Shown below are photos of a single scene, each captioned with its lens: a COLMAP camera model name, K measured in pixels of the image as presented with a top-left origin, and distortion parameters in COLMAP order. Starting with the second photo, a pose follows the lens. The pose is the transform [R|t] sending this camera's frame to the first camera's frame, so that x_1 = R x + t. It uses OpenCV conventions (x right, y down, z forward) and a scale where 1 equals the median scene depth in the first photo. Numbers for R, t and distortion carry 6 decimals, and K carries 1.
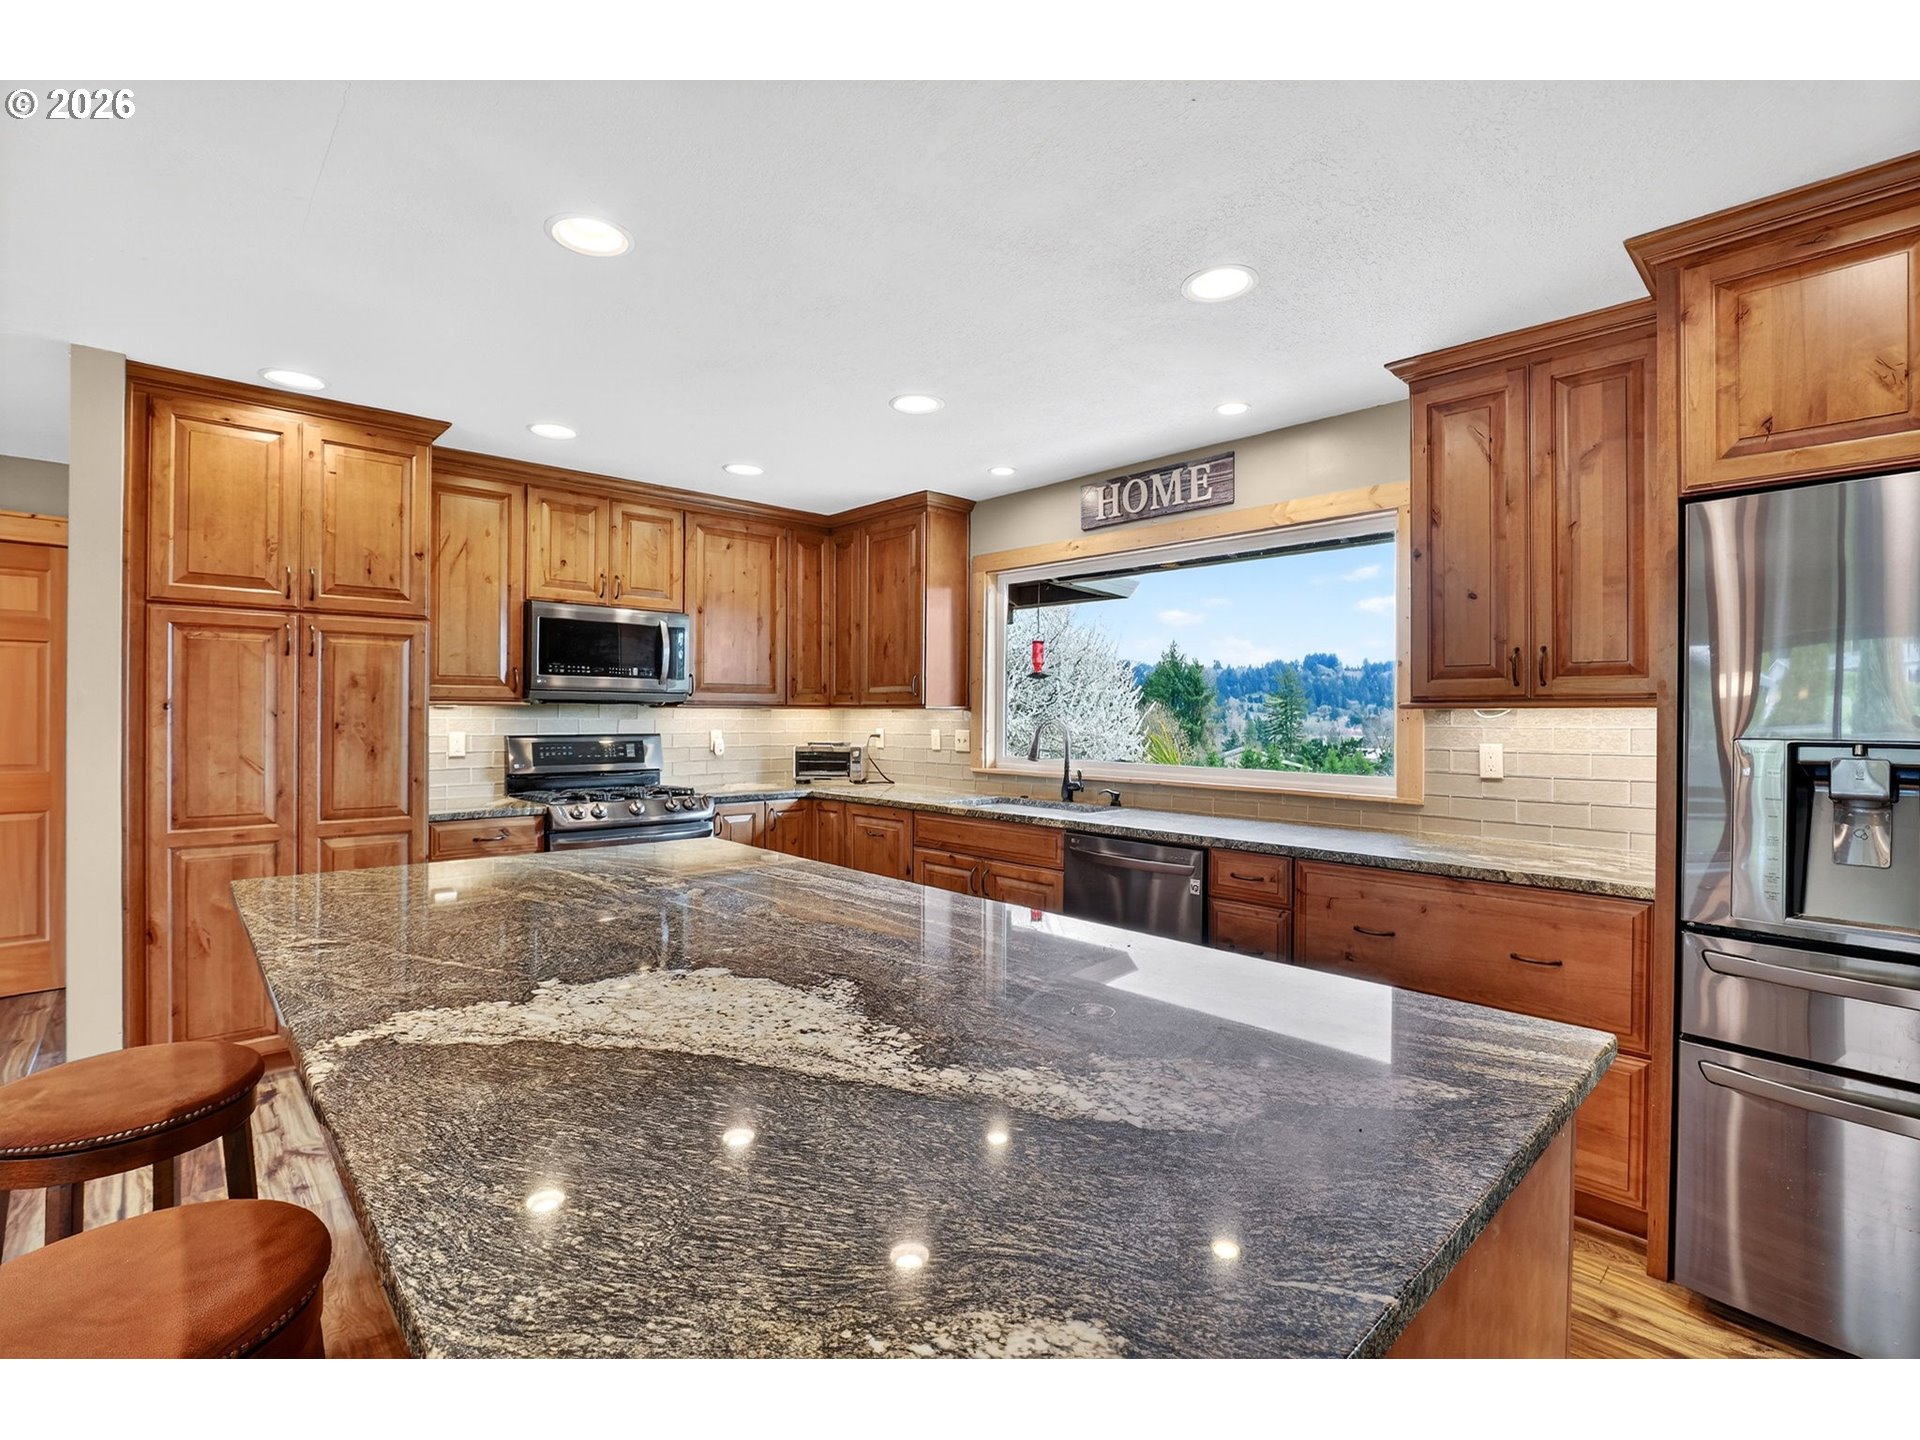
lens RADIAL K [[891.6, 0, 957.5], [0, 891.6, 717.4], [0, 0, 1]] dist [-0.040117, 0.012890]
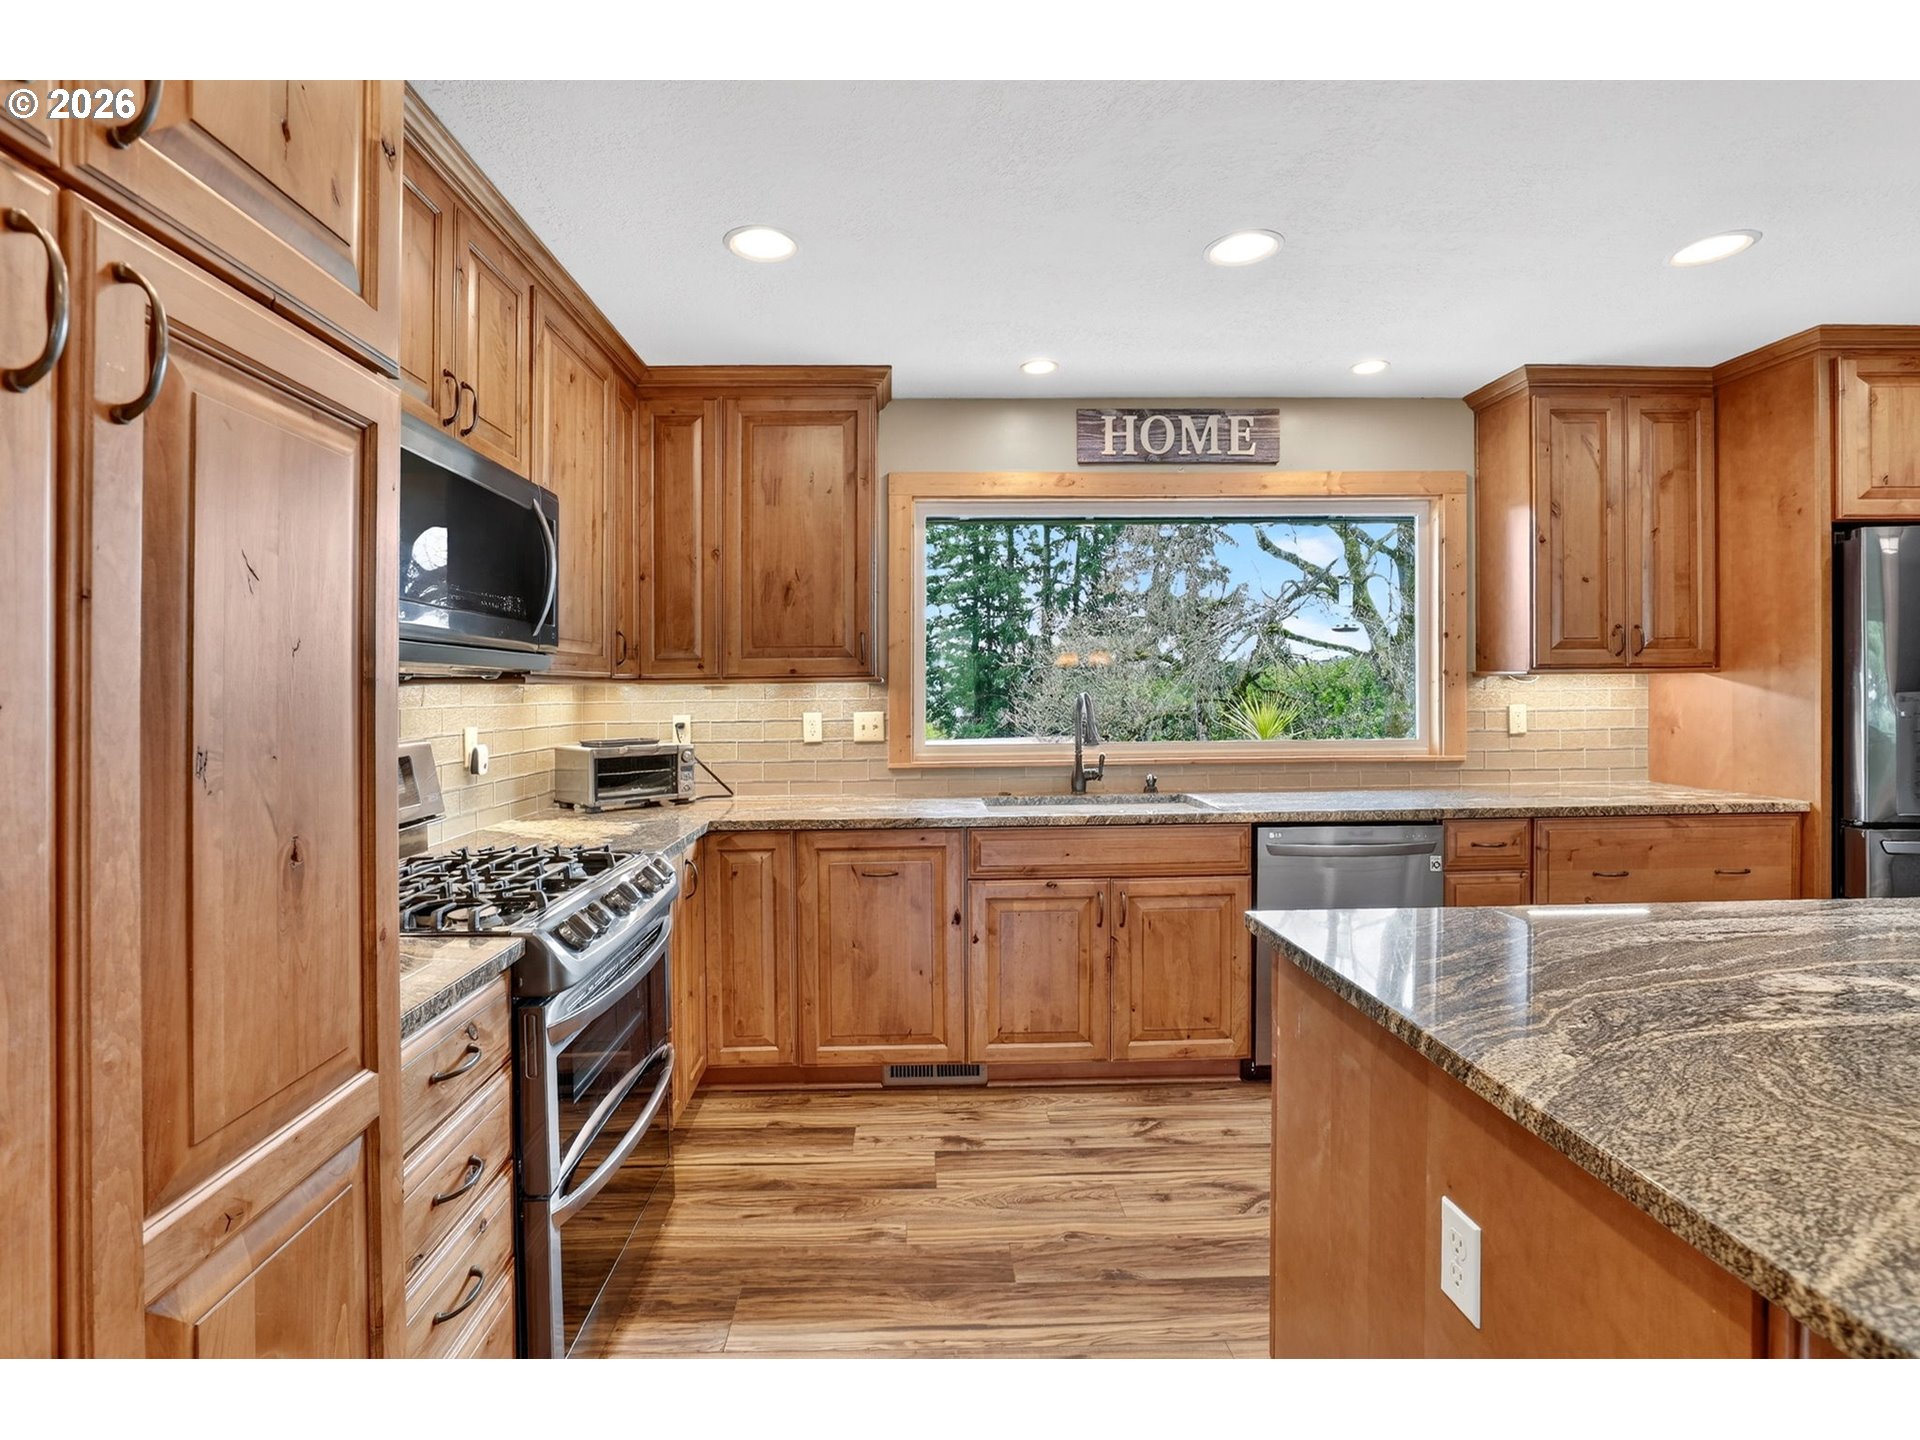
lens RADIAL K [[903.0, 0, 937.6], [0, 903.0, 691.4], [0, 0, 1]] dist [-0.016194, -0.011180]
pose [[0.665987, -0.013490, 0.745841, -0.714490], [0.015954, 0.999865, 0.003839, -0.004908], [-0.745792, 0.009342, 0.666113, 0.674961]]
